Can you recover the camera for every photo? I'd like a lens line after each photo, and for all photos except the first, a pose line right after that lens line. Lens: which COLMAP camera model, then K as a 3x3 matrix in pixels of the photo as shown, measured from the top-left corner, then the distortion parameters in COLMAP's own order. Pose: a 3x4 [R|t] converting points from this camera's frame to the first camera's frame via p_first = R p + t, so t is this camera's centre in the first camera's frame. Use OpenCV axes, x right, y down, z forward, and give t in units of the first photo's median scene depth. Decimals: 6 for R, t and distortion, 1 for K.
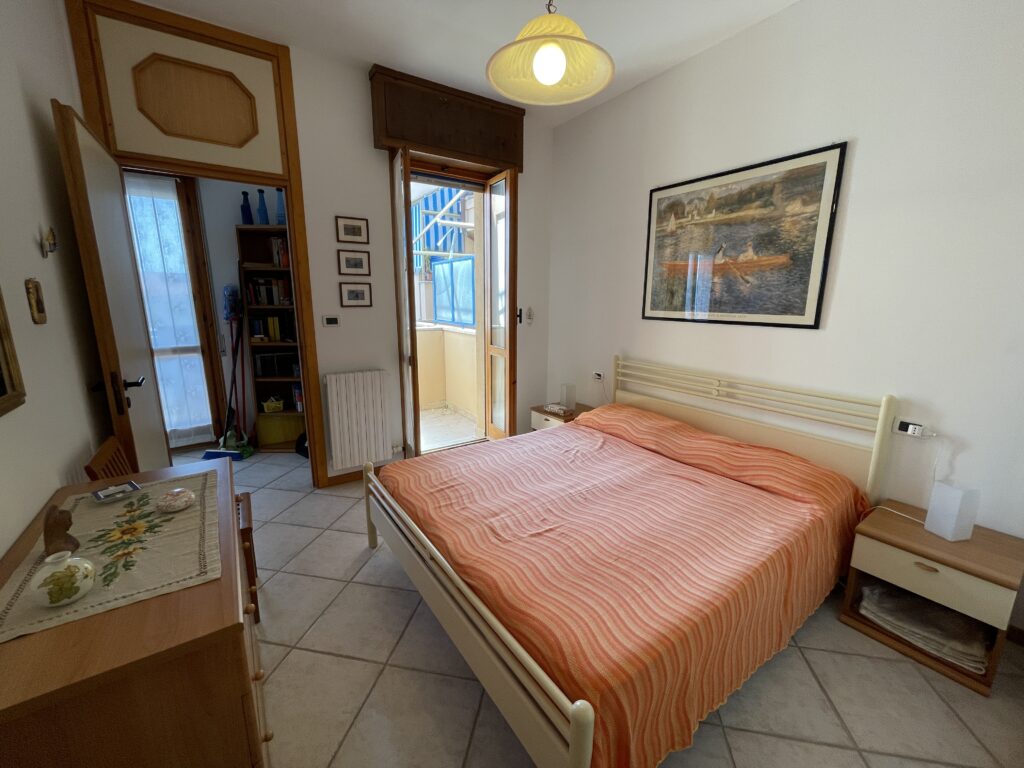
lens RADIAL K [[414.1, 0, 512.5], [0, 414.1, 382.7], [0, 0, 1]] dist [-0.006352, 0.002159]
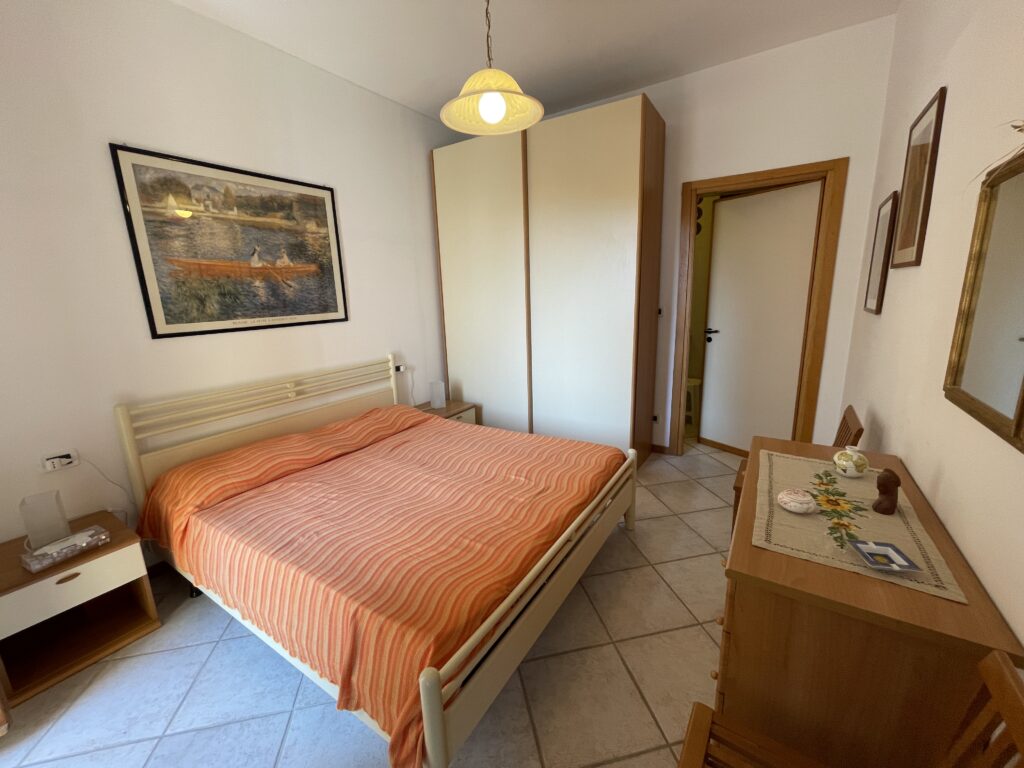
lens RADIAL K [[414.1, 0, 512.5], [0, 414.1, 382.7], [0, 0, 1]] dist [-0.006352, 0.002159]
pose [[-0.386318, -0.195190, 0.901476, -0.705461], [0.217492, 0.930516, 0.294682, -0.207946], [-0.896357, 0.309905, -0.317023, 0.930563]]
